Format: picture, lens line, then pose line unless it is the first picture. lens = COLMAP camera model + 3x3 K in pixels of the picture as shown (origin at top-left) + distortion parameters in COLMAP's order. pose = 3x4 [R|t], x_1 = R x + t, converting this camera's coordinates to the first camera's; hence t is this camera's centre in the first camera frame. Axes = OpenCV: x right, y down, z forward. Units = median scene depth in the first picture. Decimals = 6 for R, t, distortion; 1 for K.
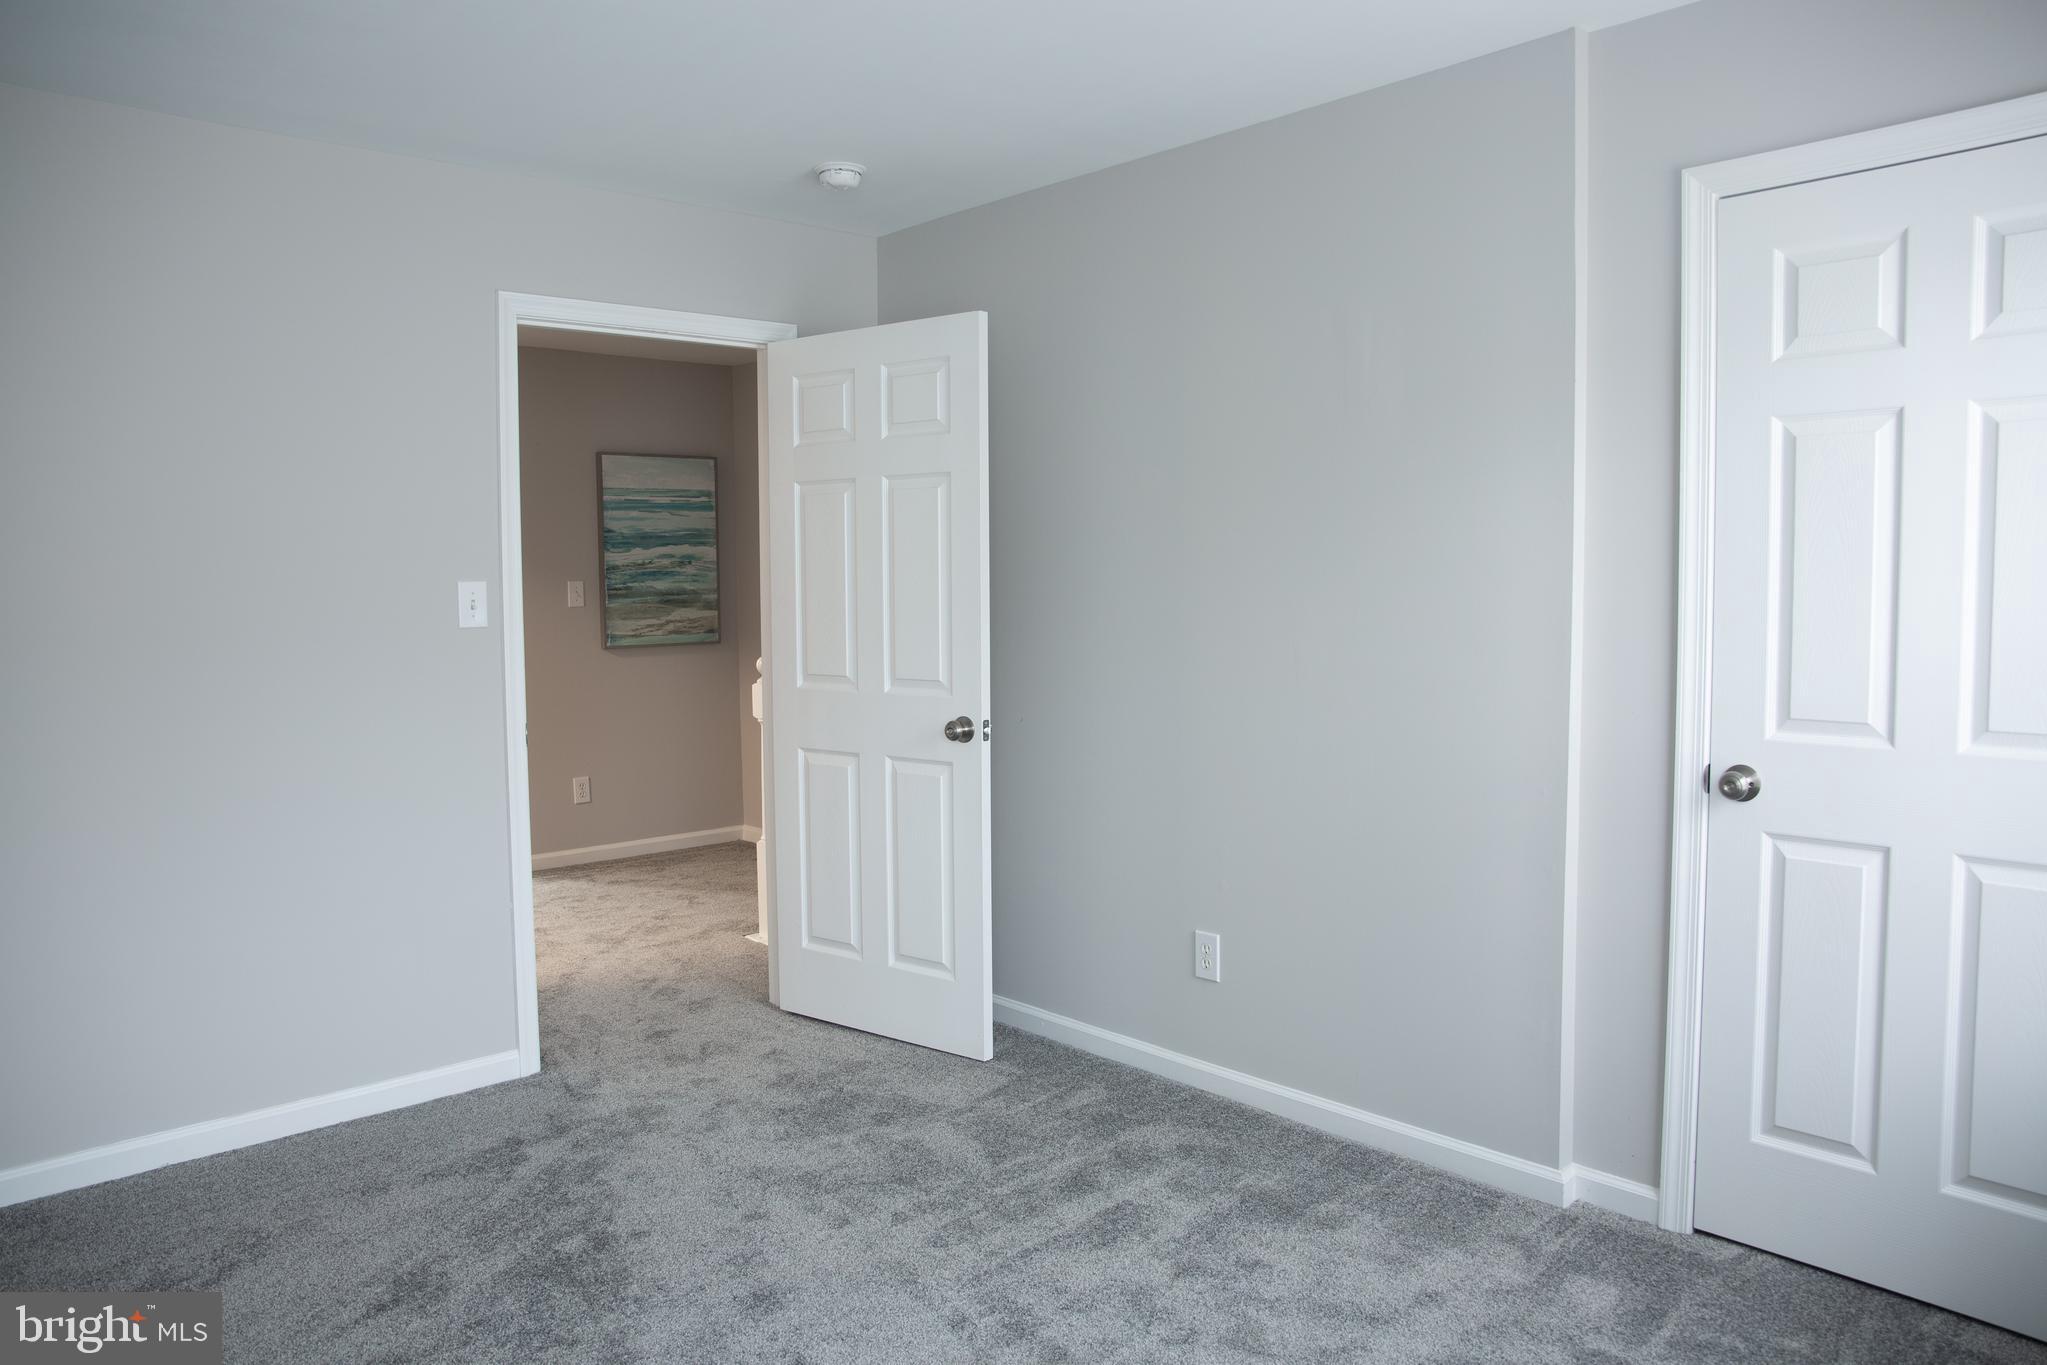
lens RADIAL K [[1447.4, 0, 1023.5], [0, 1447.4, 682.5], [0, 0, 1]] dist [-0.009701, 0.000877]
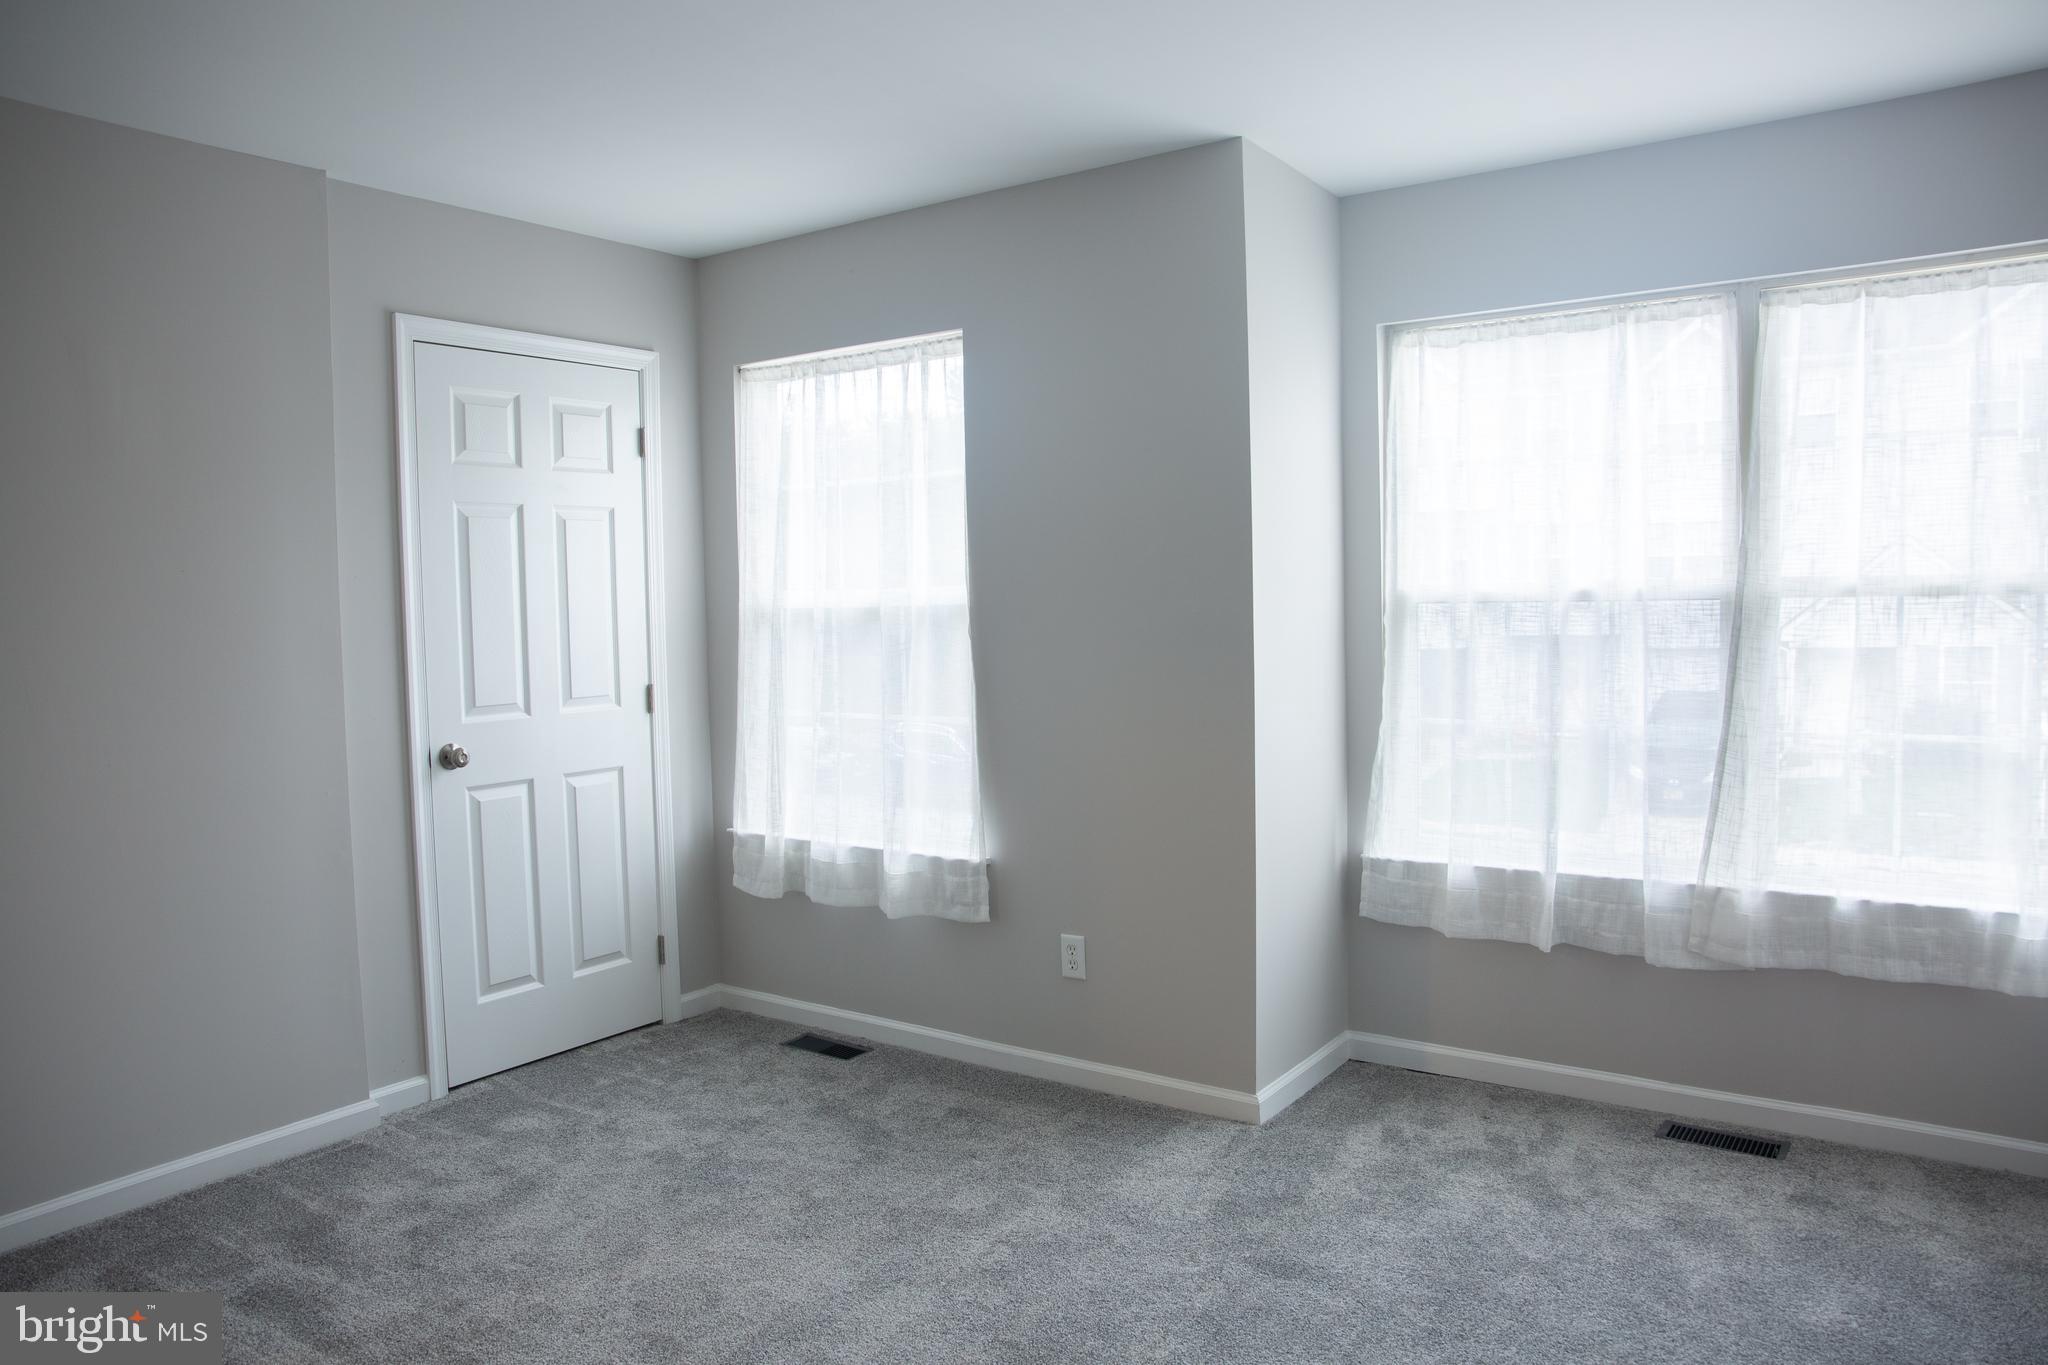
lens RADIAL K [[1448.1, 0, 1024.0], [0, 1448.1, 682.5], [0, 0, 1]] dist [-0.009701, 0.000877]
pose [[-0.197022, -0.042888, 0.979461, -1.022985], [0.102306, 0.992689, 0.064046, -0.036385], [-0.975047, 0.112824, -0.191194, 0.731053]]
